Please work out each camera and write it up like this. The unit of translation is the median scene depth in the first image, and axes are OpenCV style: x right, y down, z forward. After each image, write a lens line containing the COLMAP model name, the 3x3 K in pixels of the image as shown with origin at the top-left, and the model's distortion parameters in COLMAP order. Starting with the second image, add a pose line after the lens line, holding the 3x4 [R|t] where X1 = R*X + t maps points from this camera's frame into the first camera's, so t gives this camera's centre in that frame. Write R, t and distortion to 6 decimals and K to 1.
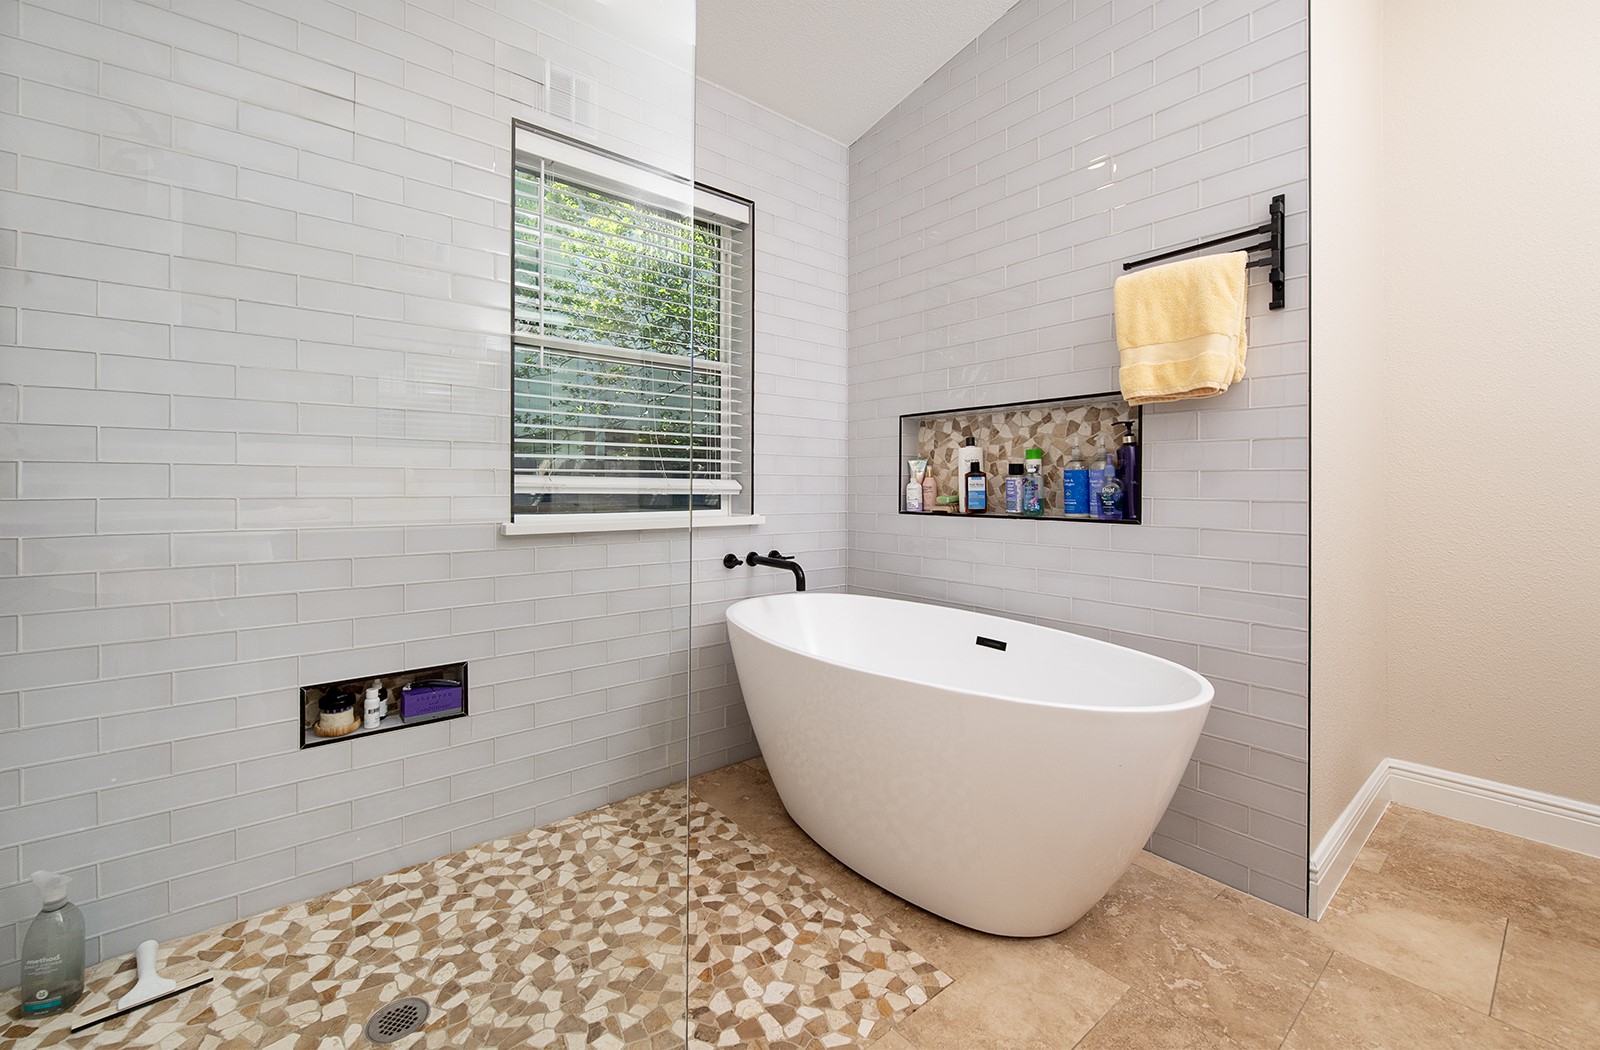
lens RADIAL K [[653.6, 0, 836.9], [0, 653.6, 490.6], [0, 0, 1]] dist [-0.010277, -0.001839]
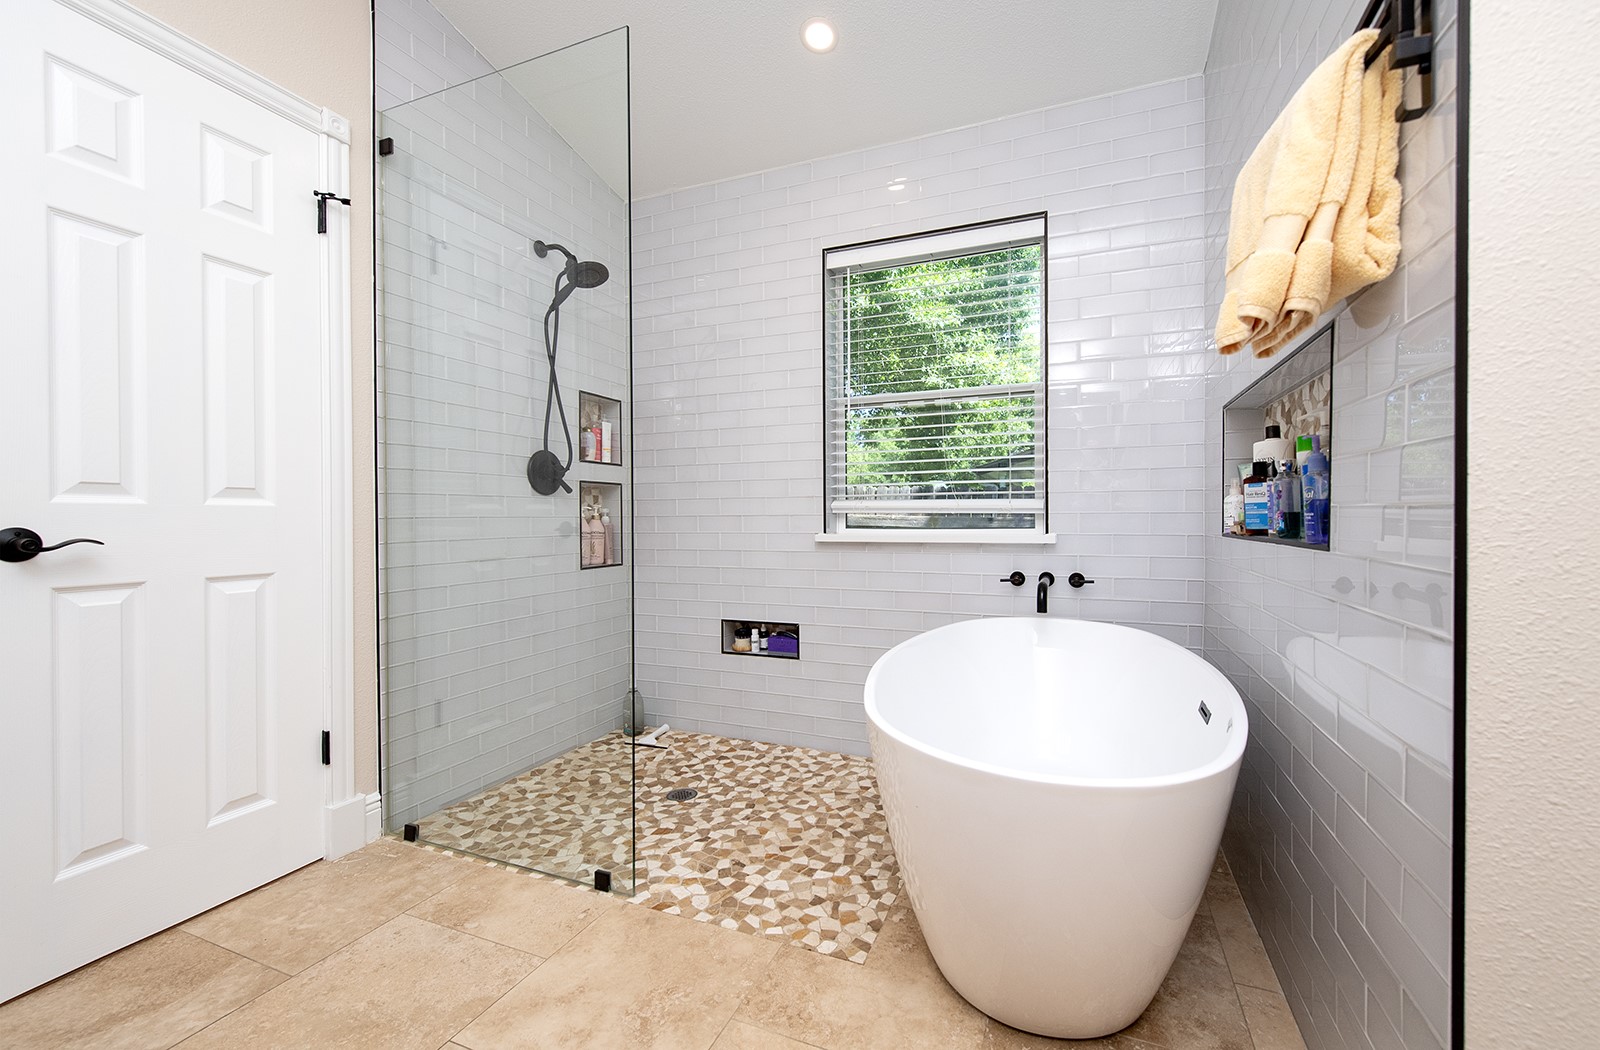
lens RADIAL K [[653.6, 0, 802.2], [0, 653.6, 524.4], [0, 0, 1]] dist [-0.010277, -0.001839]
pose [[0.450882, 0.003900, -0.892575, 0.956541], [0.005009, 0.999964, 0.006900, 0.024763], [0.892570, -0.007581, 0.450846, 0.388623]]
